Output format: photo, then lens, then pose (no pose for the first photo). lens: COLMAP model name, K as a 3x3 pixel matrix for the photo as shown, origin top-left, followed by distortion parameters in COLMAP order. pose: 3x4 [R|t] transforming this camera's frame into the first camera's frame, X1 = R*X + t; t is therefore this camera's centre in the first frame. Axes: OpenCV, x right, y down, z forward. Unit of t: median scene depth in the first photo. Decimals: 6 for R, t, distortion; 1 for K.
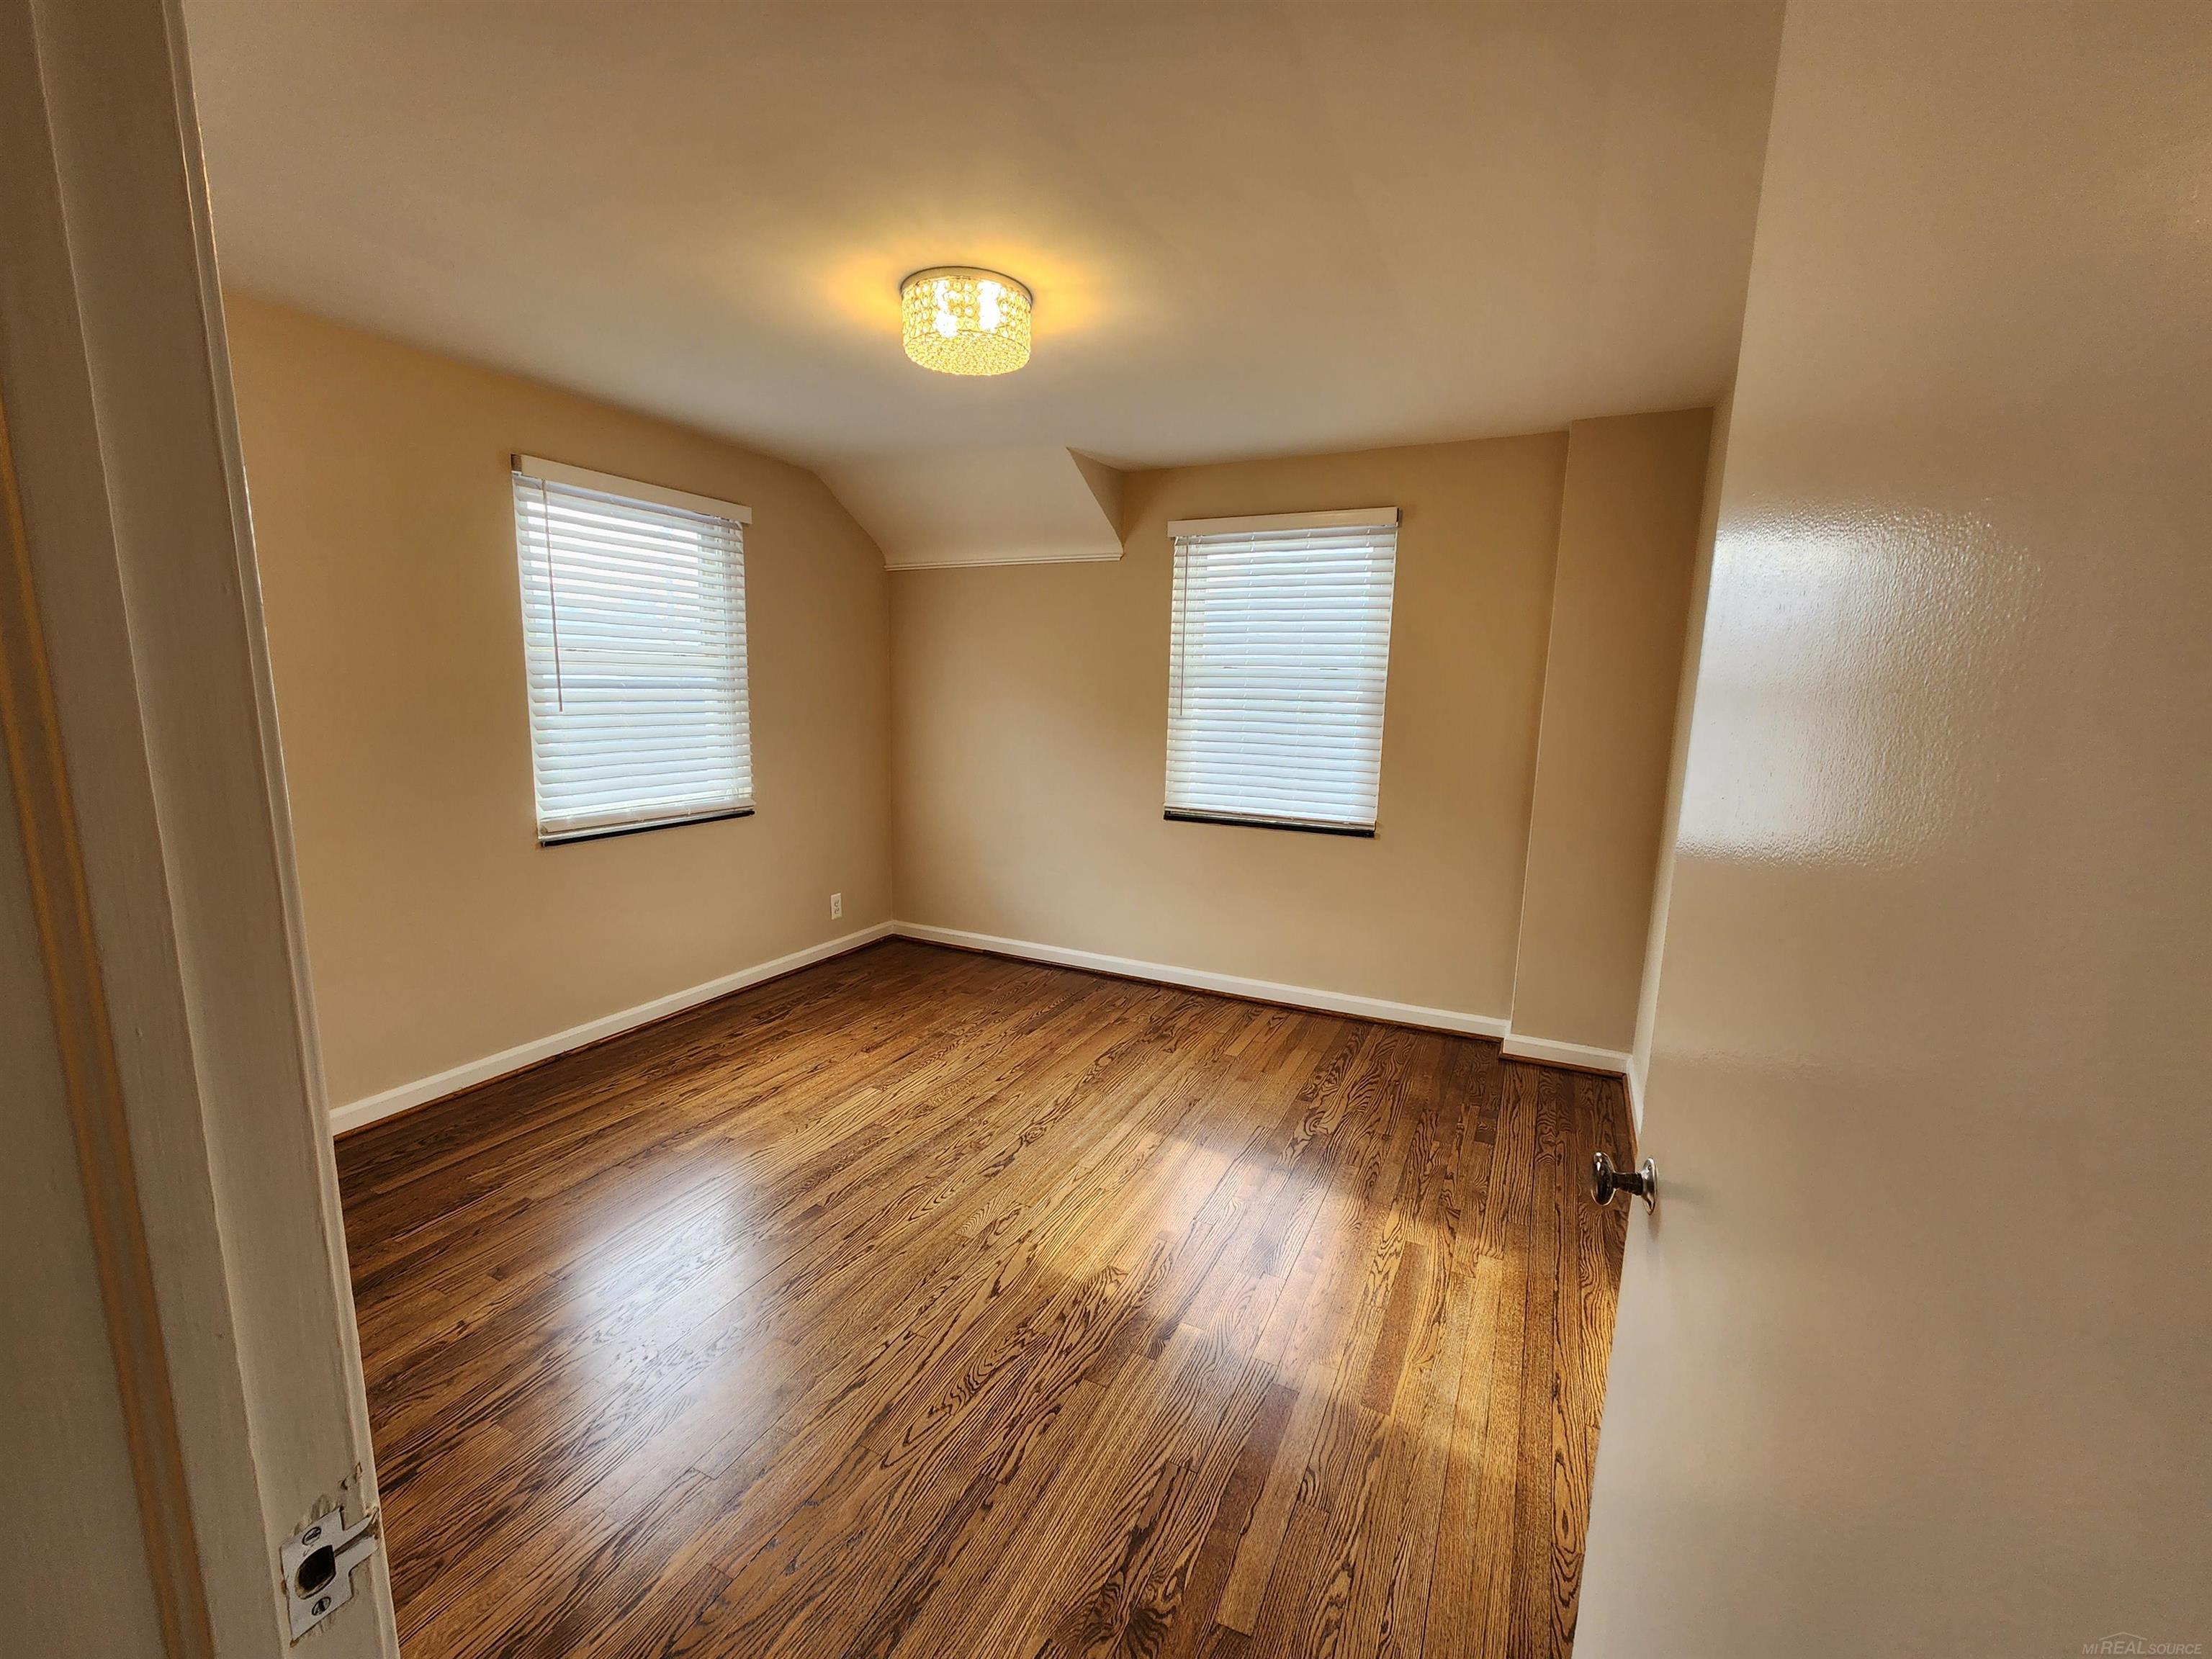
lens RADIAL K [[900.4, 0, 1113.4], [0, 900.4, 835.7], [0, 0, 1]] dist [-0.000047, 0.001194]
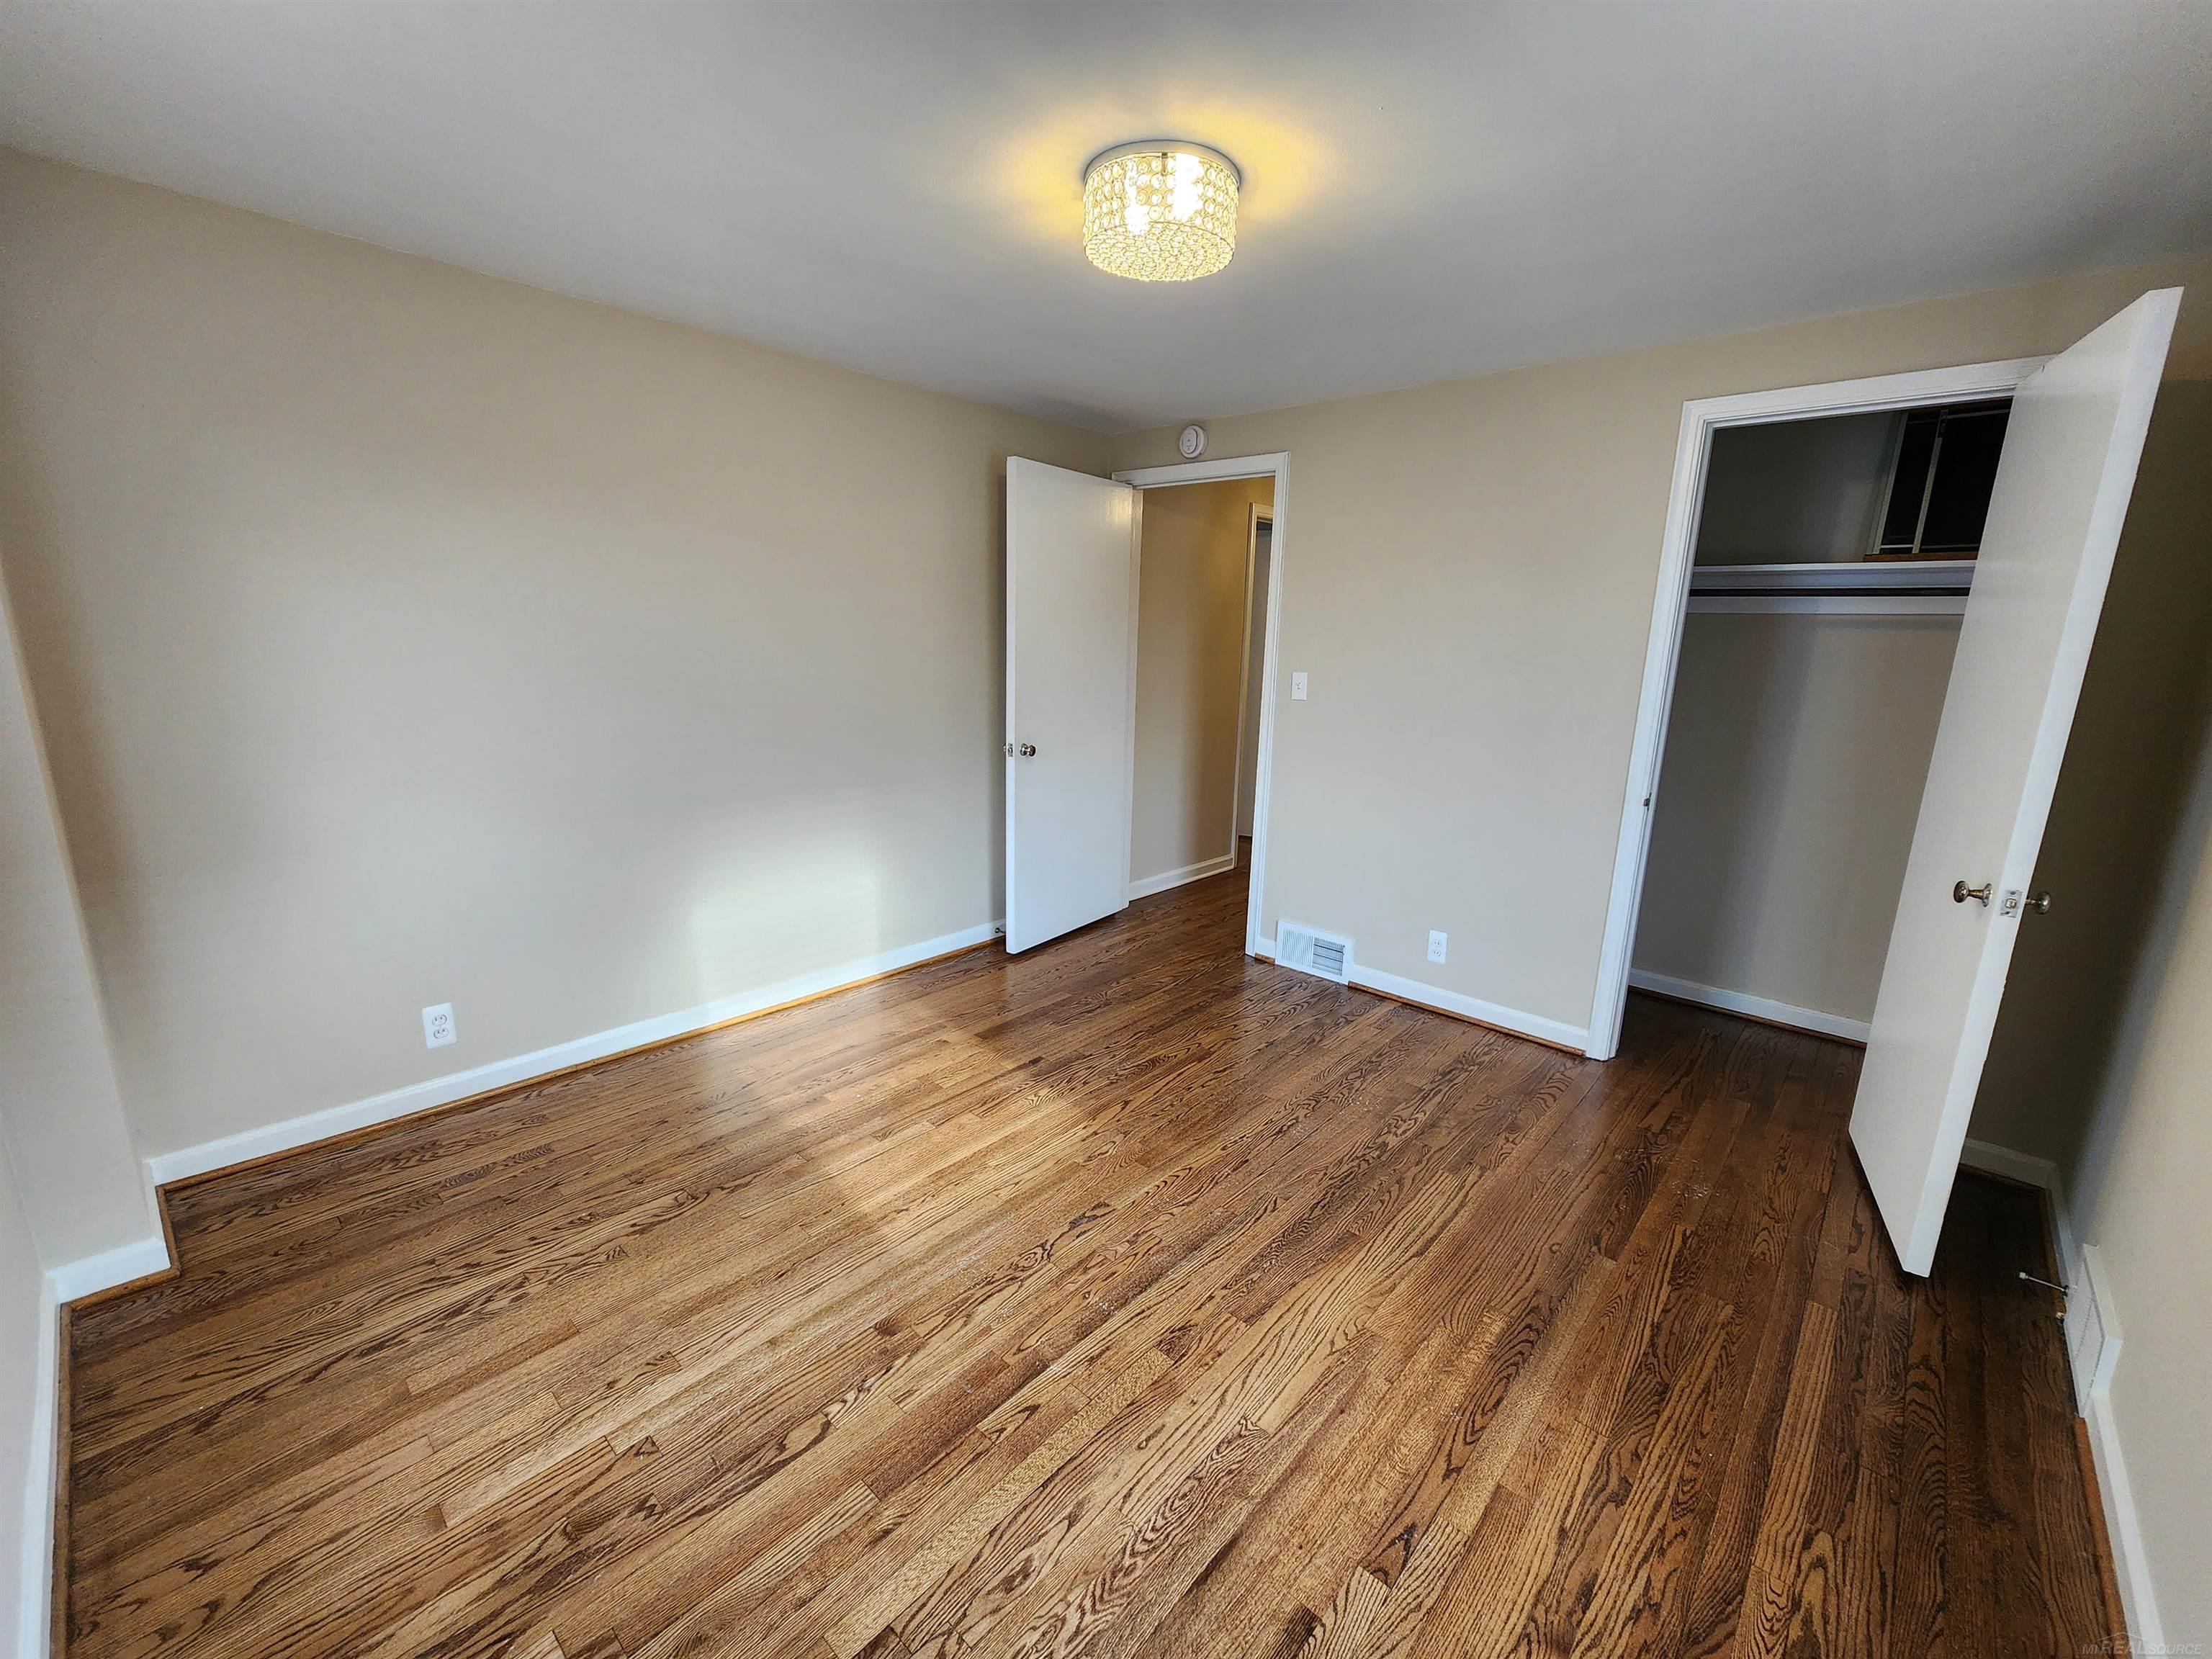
lens RADIAL K [[900.4, 0, 1113.4], [0, 900.4, 835.7], [0, 0, 1]] dist [-0.000047, 0.001194]
pose [[-0.958841, -0.107820, 0.262674, -0.301758], [-0.001146, 0.926561, 0.376142, -0.264059], [-0.283940, 0.360360, -0.888549, 1.463565]]
